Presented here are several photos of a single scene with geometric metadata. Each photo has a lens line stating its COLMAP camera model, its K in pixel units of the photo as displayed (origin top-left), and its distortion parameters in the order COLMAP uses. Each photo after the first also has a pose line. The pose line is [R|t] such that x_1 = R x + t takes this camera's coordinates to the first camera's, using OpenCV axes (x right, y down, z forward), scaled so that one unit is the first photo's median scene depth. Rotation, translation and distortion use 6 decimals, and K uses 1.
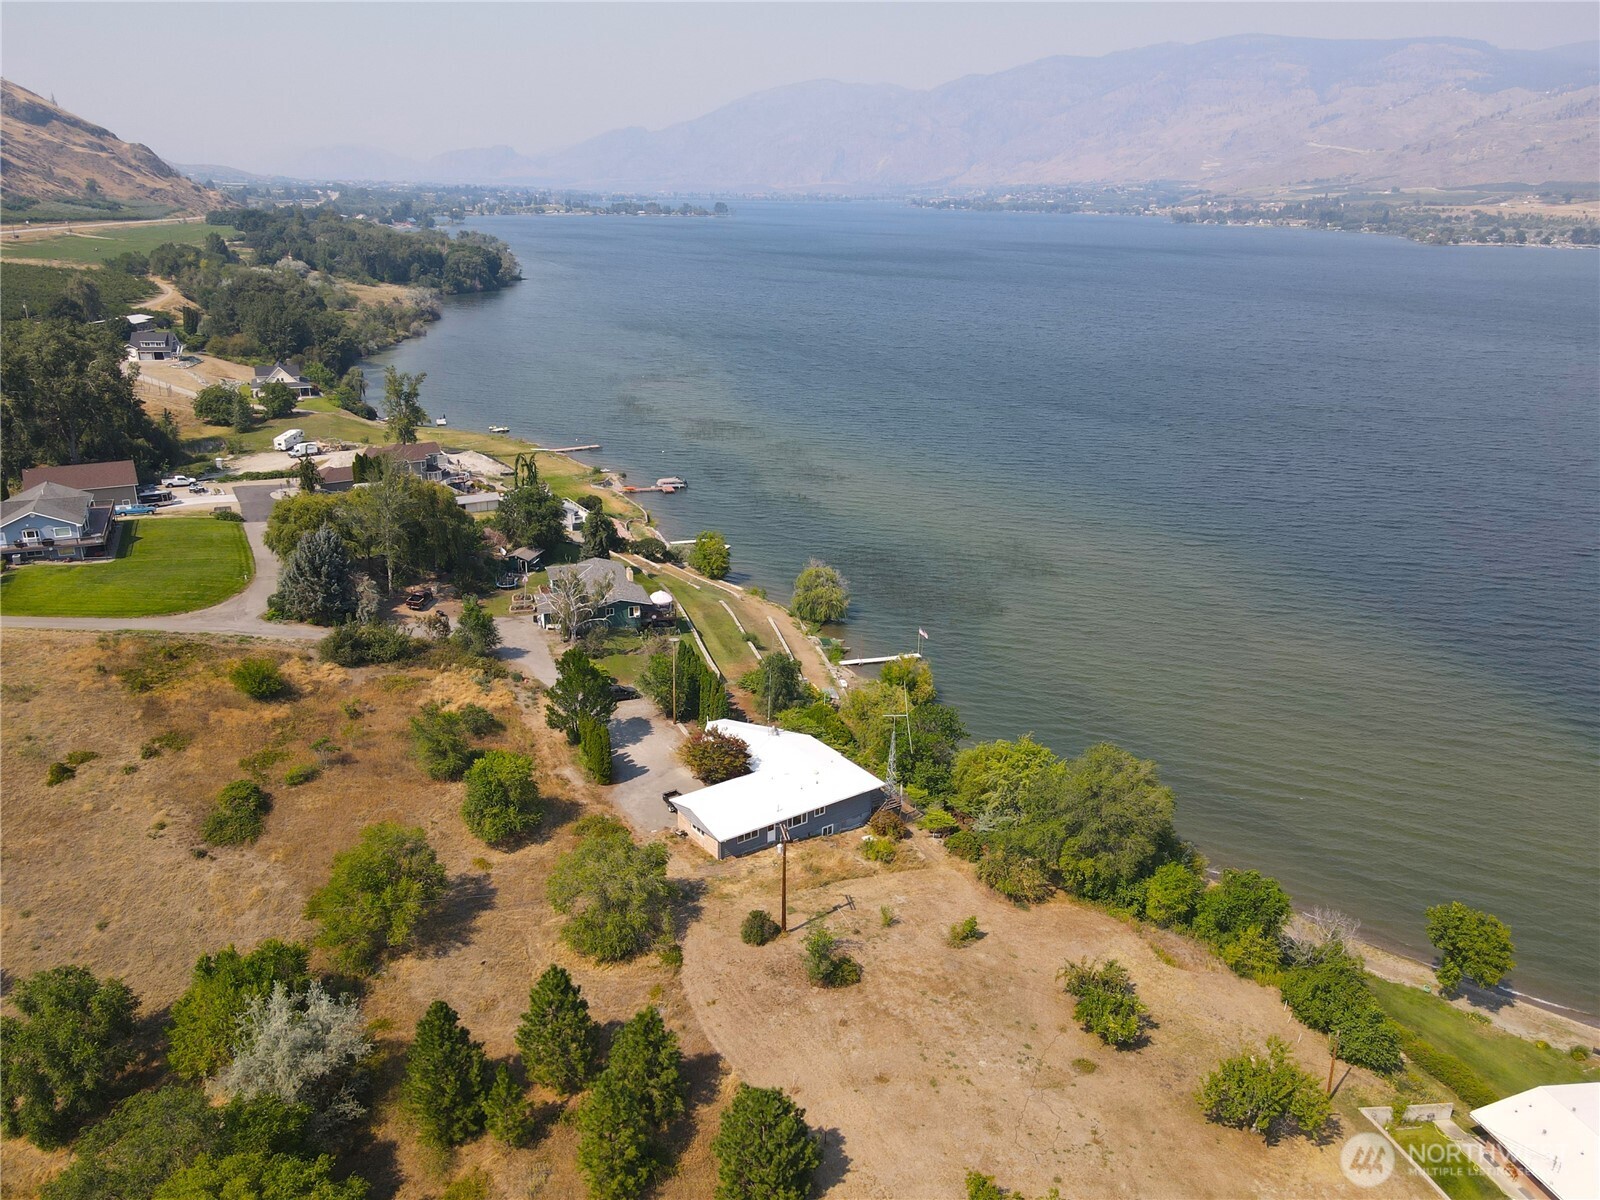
lens RADIAL K [[1165.2, 0, 800.0], [0, 1165.2, 600.0], [0, 0, 1]] dist [0.008176, -0.001216]
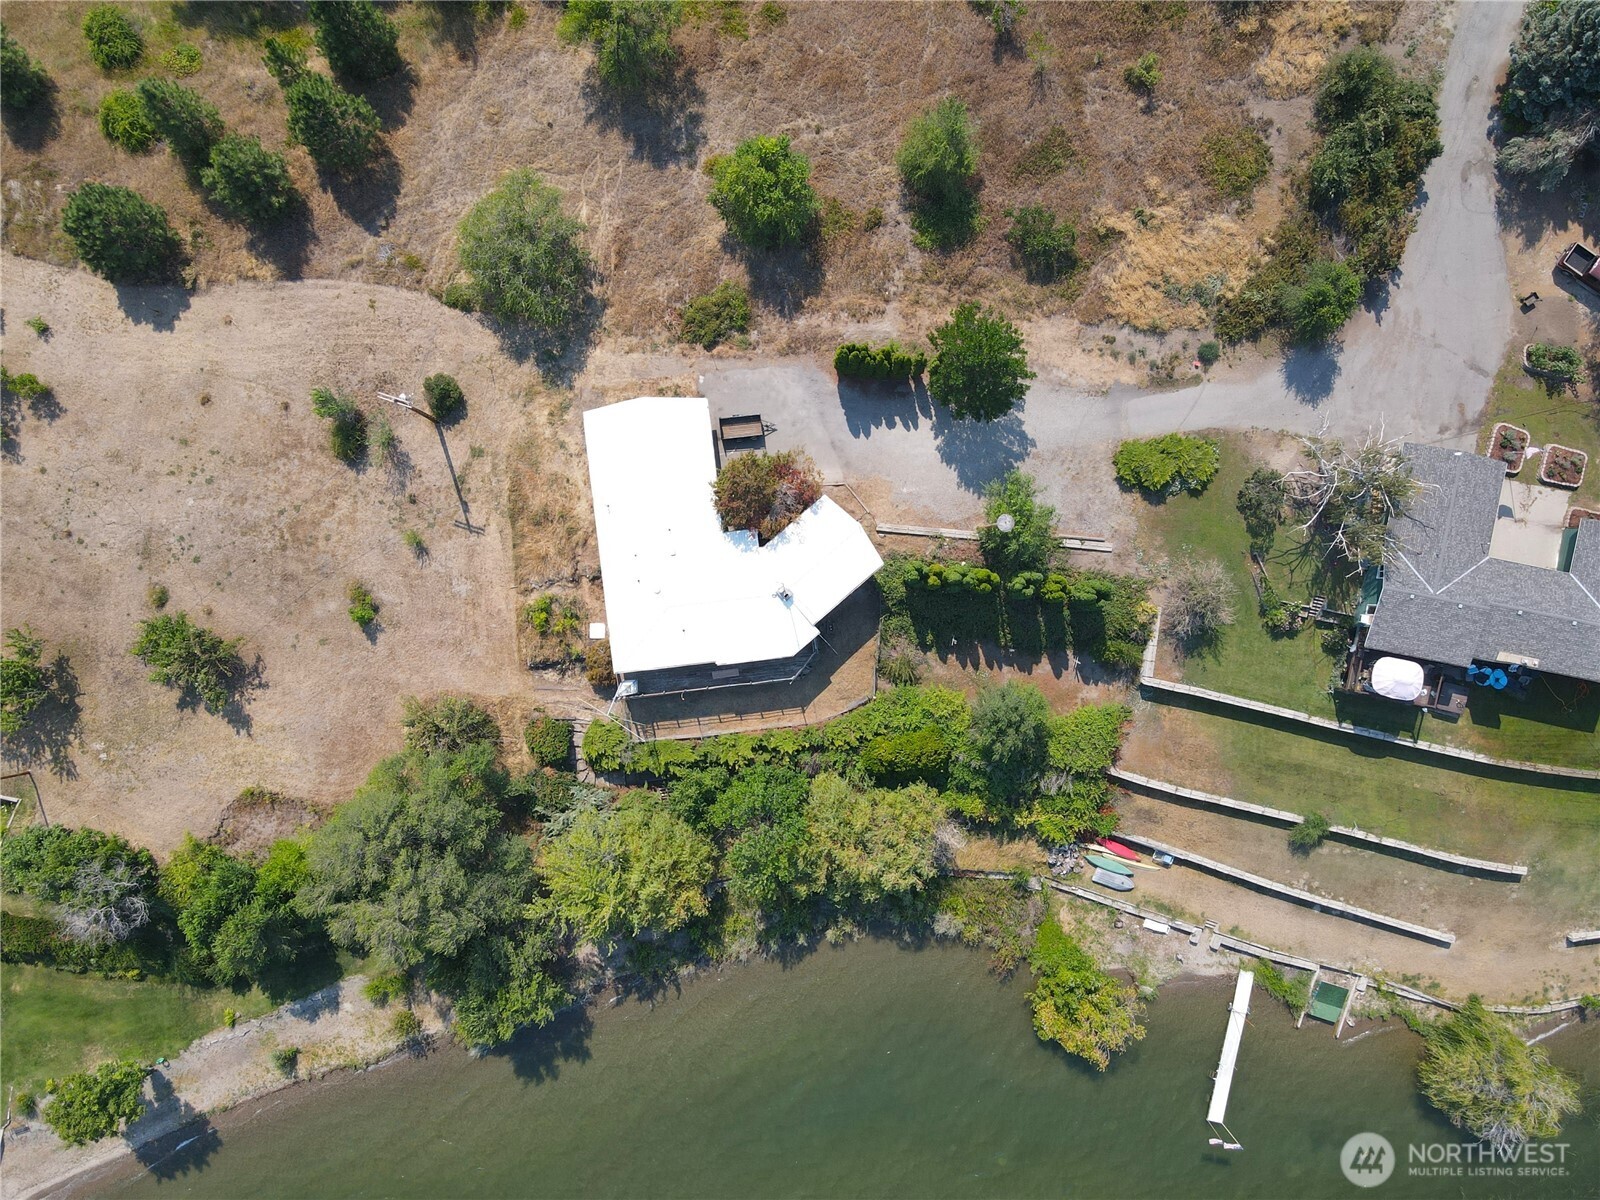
lens RADIAL K [[1165.2, 0, 800.0], [0, 1165.2, 600.0], [0, 0, 1]] dist [0.008176, -0.001216]
pose [[-0.486169, 0.873696, -0.017154, -0.015657], [-0.321715, -0.160699, 0.933100, -0.724856], [0.812489, 0.459163, 0.359208, 1.024683]]
